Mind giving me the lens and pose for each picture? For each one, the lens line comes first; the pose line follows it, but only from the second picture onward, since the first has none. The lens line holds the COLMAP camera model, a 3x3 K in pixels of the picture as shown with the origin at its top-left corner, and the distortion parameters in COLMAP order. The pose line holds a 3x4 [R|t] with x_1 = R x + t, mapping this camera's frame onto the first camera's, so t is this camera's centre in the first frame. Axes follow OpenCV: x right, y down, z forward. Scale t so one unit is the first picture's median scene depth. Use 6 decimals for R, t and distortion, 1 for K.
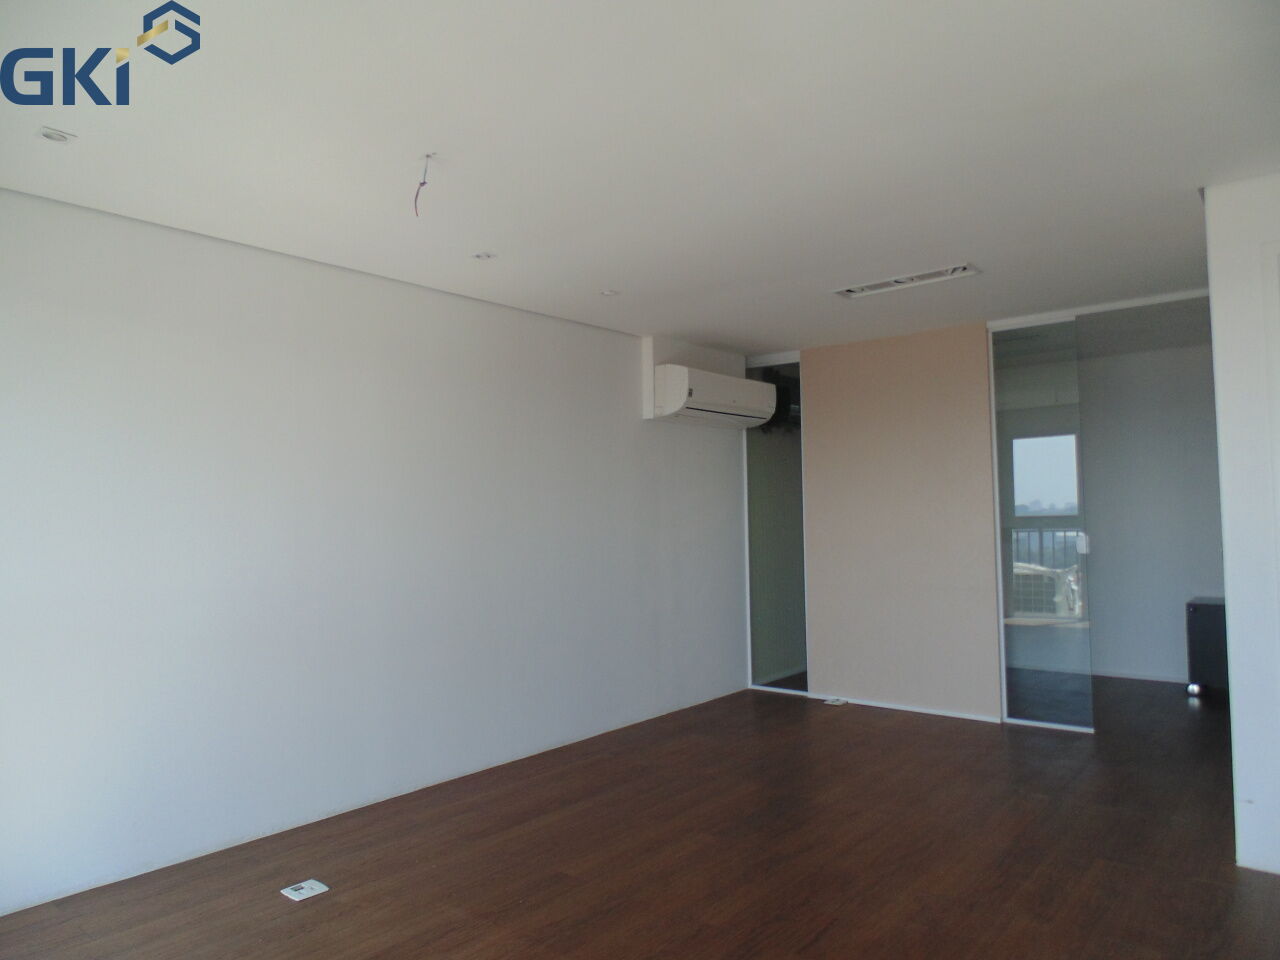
lens RADIAL K [[849.3, 0, 647.3], [0, 849.3, 472.3], [0, 0, 1]] dist [-0.034419, 0.007494]
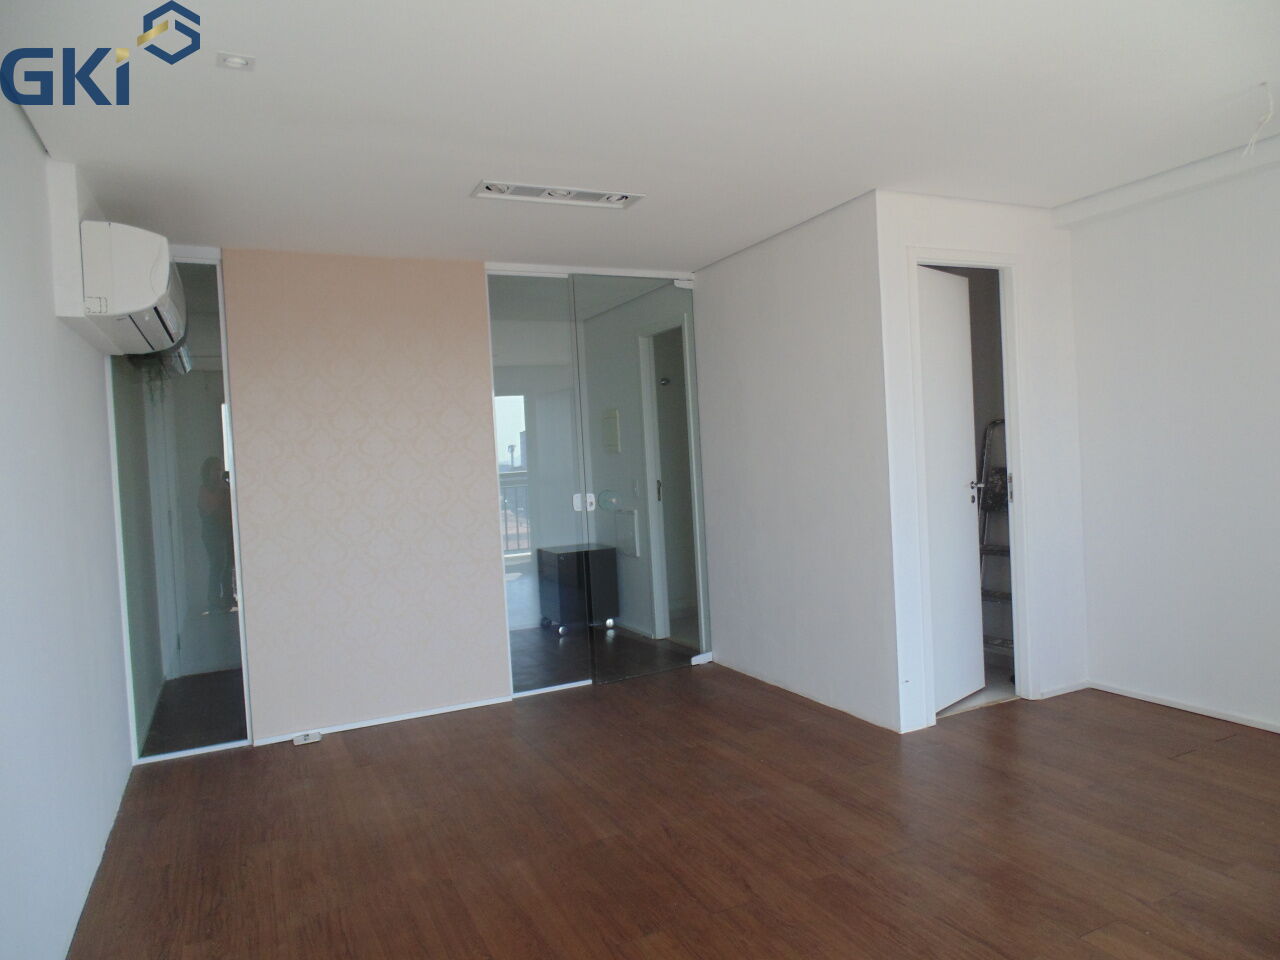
lens RADIAL K [[849.3, 0, 639.6], [0, 849.3, 482.2], [0, 0, 1]] dist [-0.034419, 0.007494]
pose [[0.399247, -0.032027, 0.916284, -0.361740], [-0.000715, 0.999378, 0.035244, 0.023616], [-0.916843, -0.014726, 0.398976, 0.488051]]
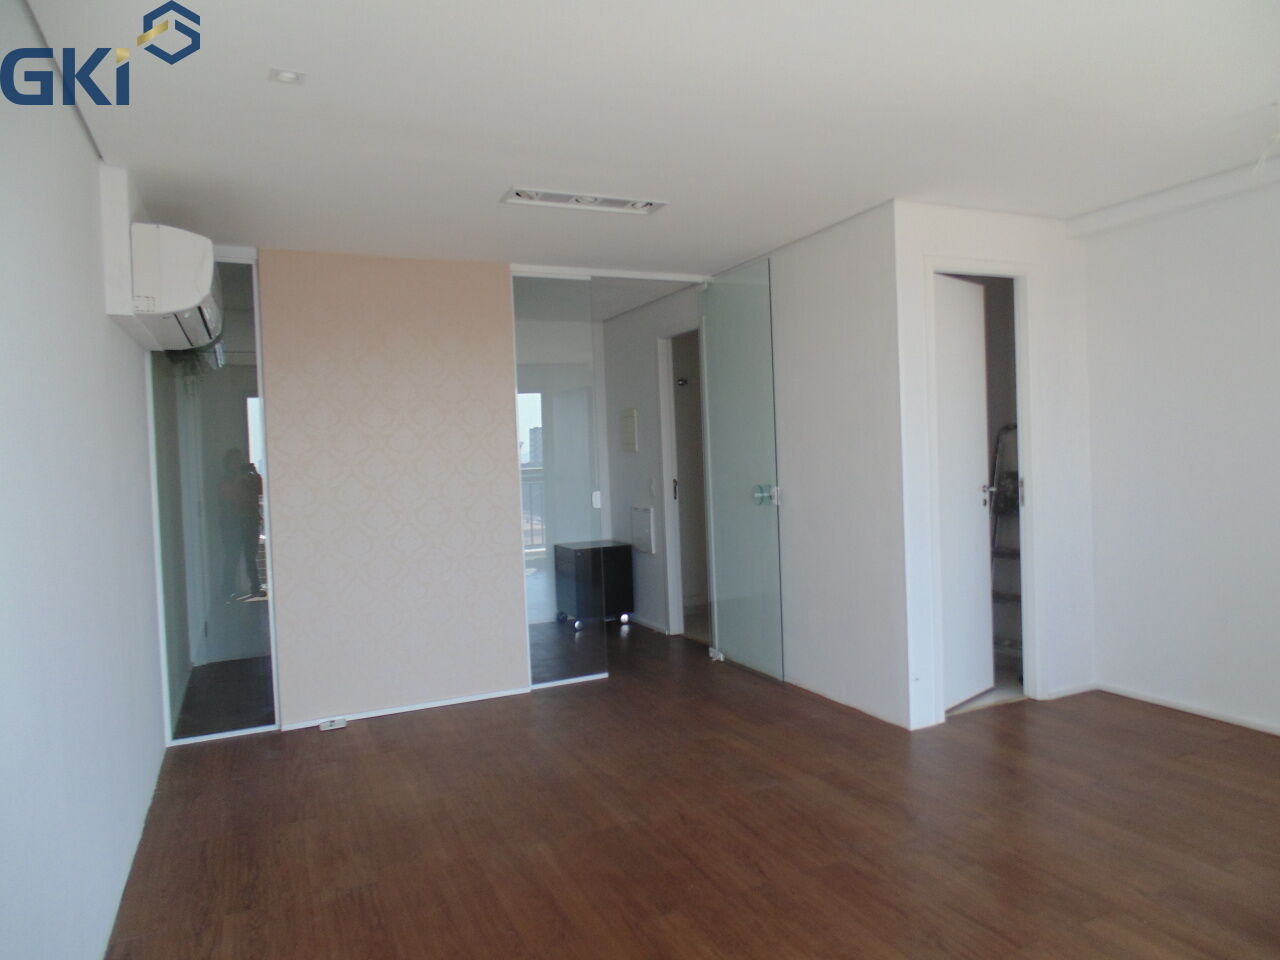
lens RADIAL K [[849.3, 0, 640.0], [0, 849.3, 479.3], [0, 0, 1]] dist [-0.034419, 0.007494]
pose [[0.411767, -0.025059, 0.910944, -0.384808], [-0.015325, 0.999290, 0.034416, 0.022307], [-0.911160, -0.028132, 0.411091, 0.486237]]
